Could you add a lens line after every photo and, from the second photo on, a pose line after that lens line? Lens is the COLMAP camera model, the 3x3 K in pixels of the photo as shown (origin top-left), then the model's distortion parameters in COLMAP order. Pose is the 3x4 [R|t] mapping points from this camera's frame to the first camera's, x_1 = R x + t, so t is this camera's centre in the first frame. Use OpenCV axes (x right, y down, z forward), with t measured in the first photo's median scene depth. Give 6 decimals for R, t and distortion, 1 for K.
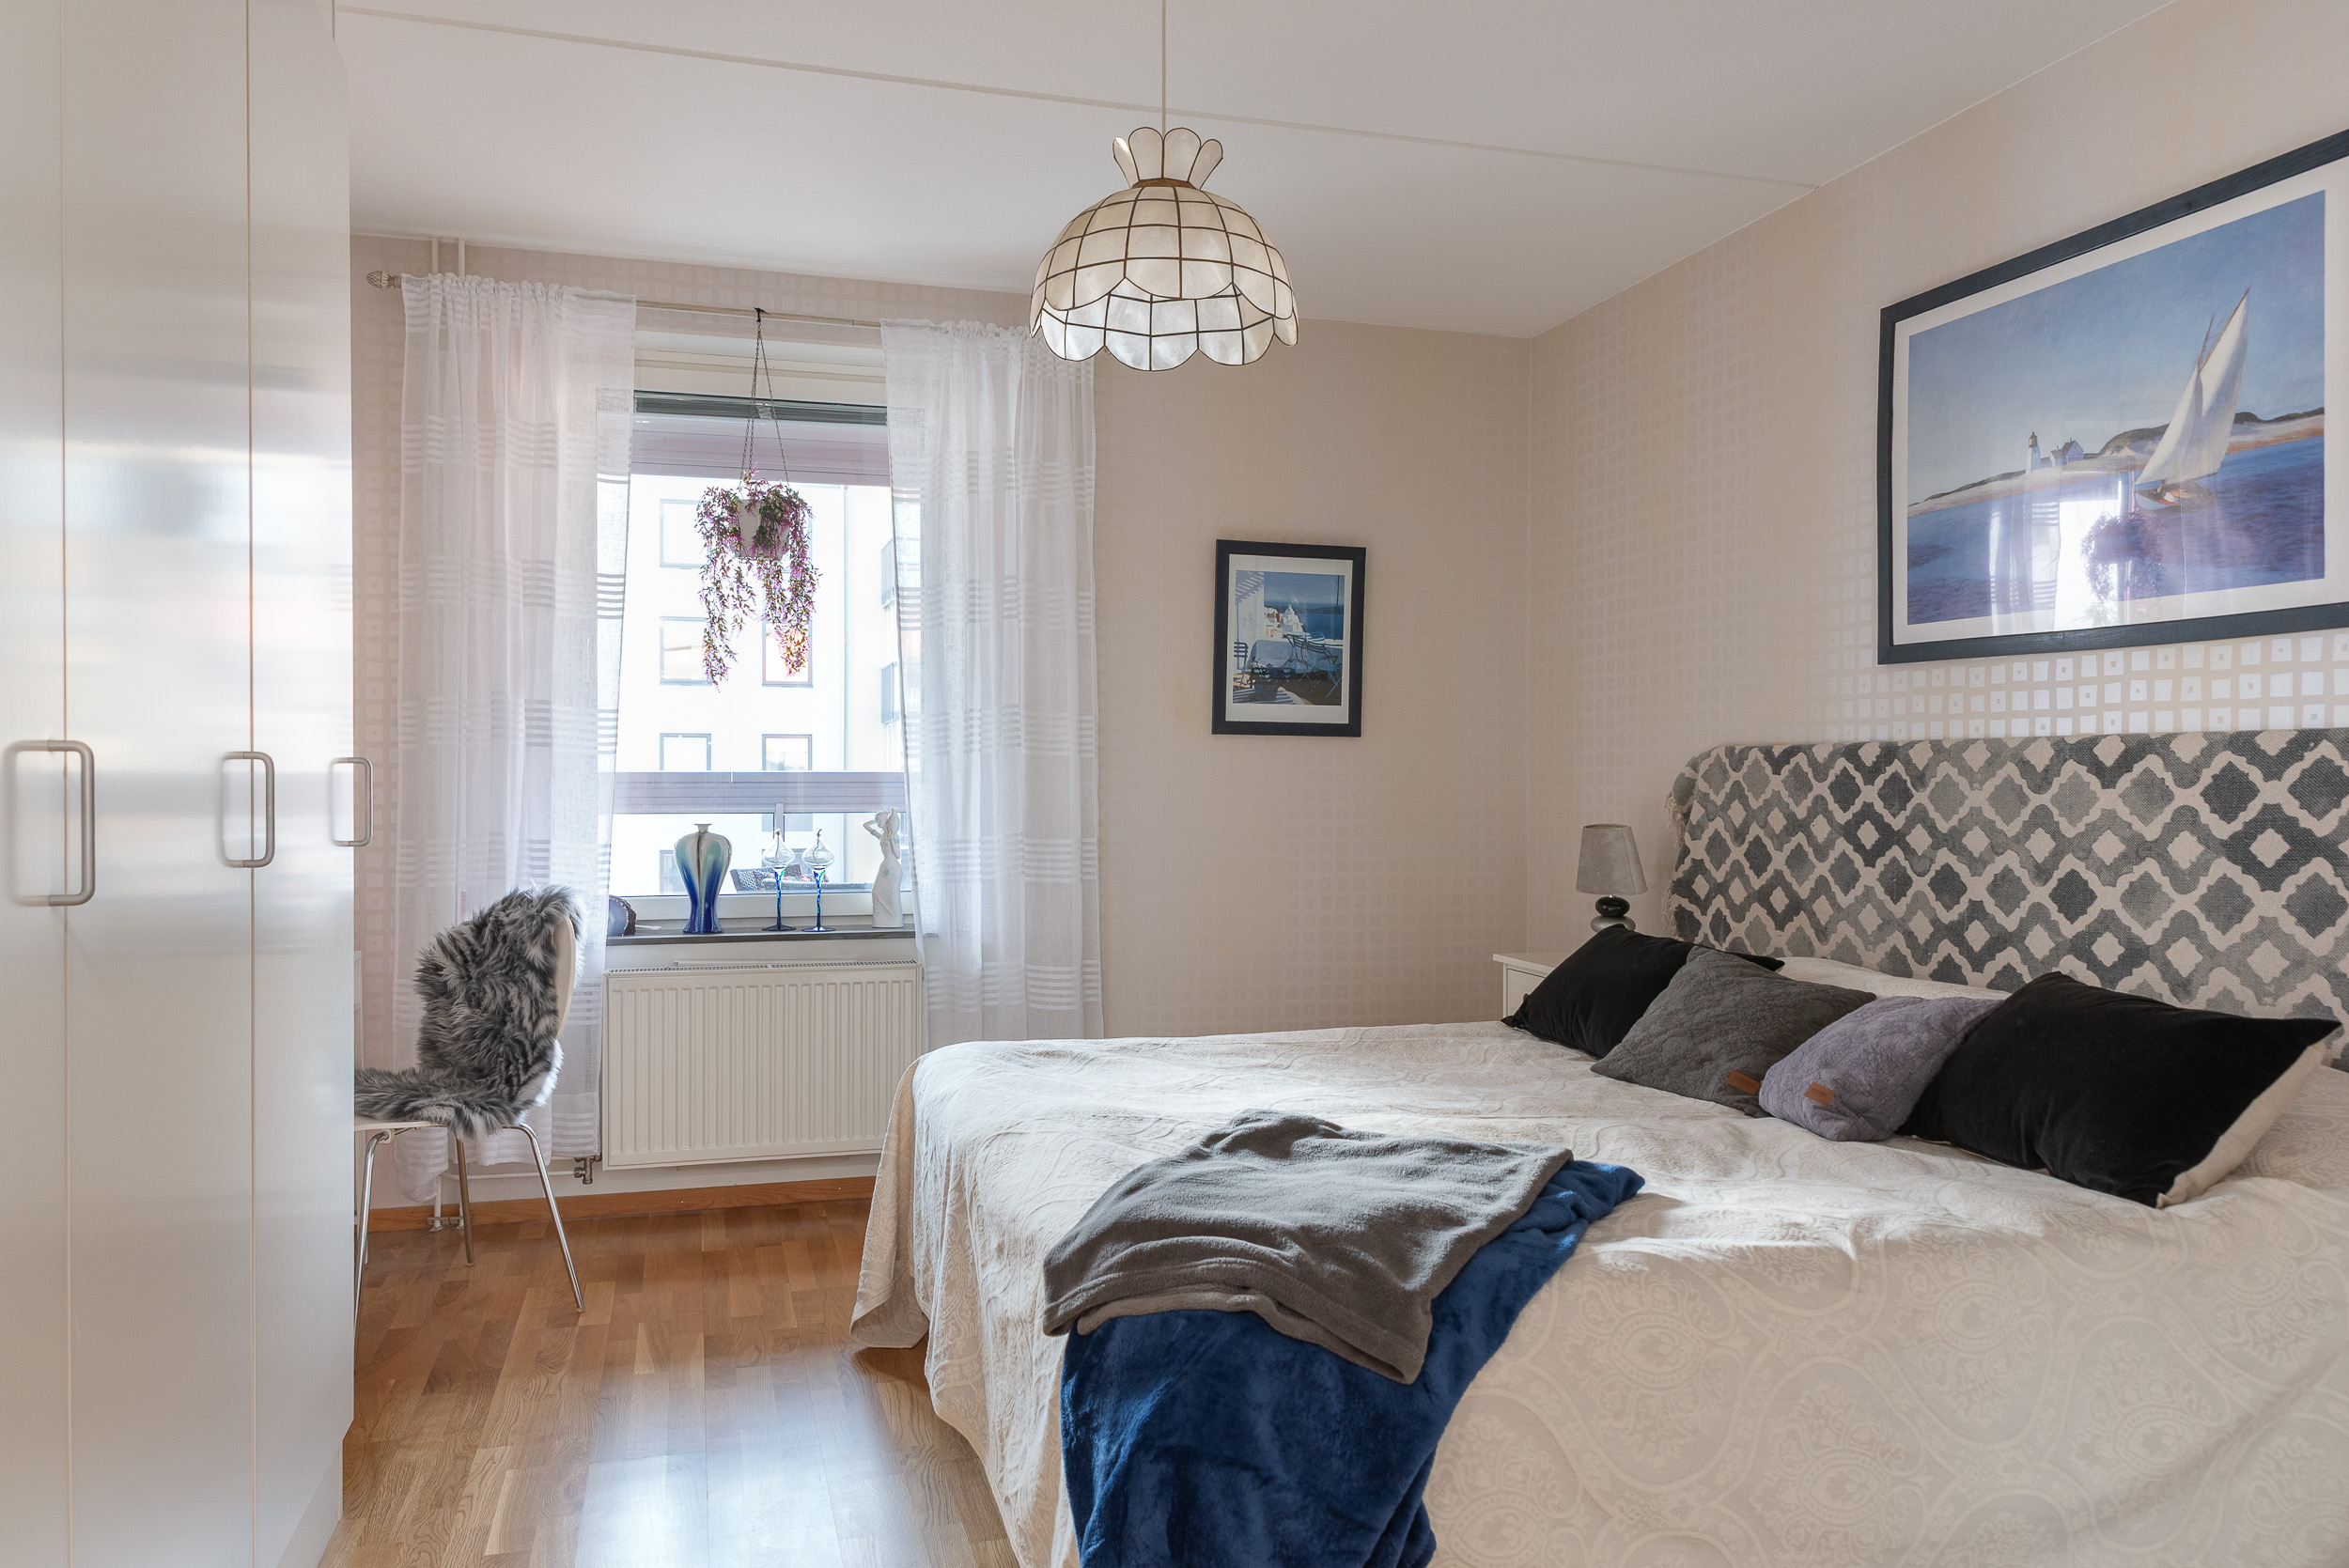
lens RADIAL K [[1603.4, 0, 1172.6], [0, 1603.4, 787.9], [0, 0, 1]] dist [0.011053, -0.001488]
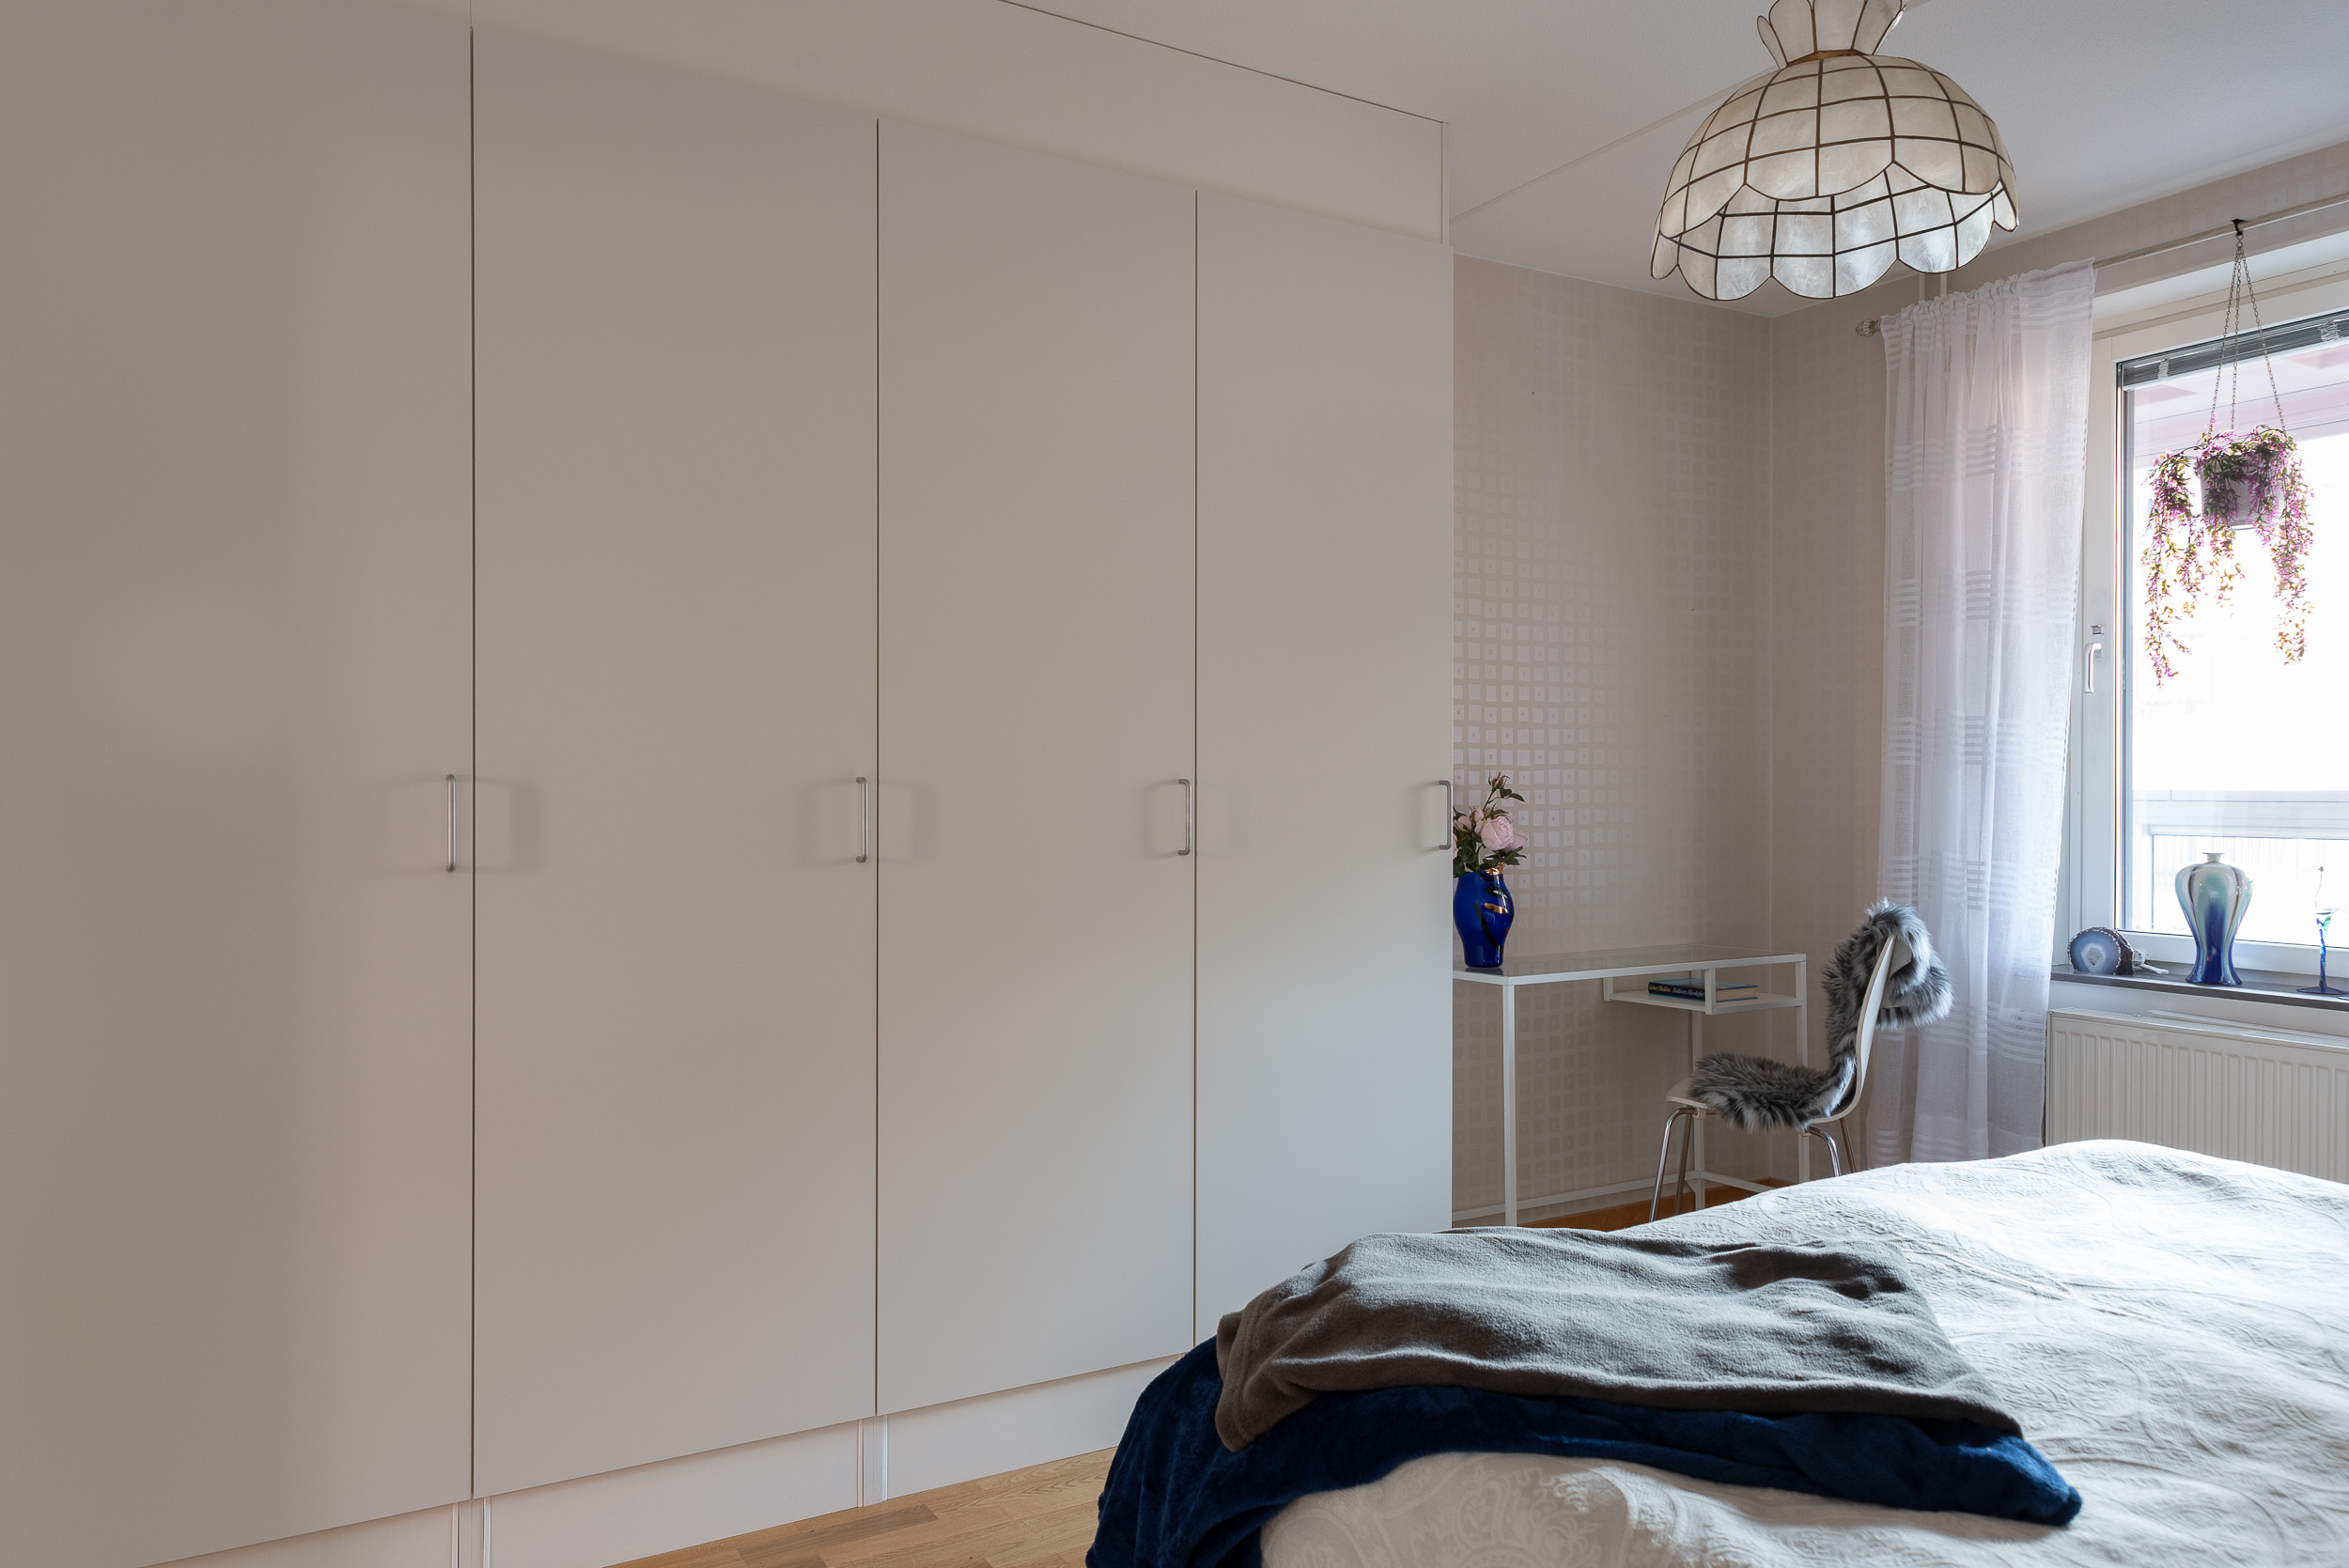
lens RADIAL K [[1603.4, 0, 1173.2], [0, 1603.4, 782.4], [0, 0, 1]] dist [0.011053, -0.001488]
pose [[0.239585, -0.003815, -0.970868, 0.460446], [-0.007741, 0.999953, -0.005839, -0.005812], [0.970845, 0.008914, 0.239544, 0.323622]]
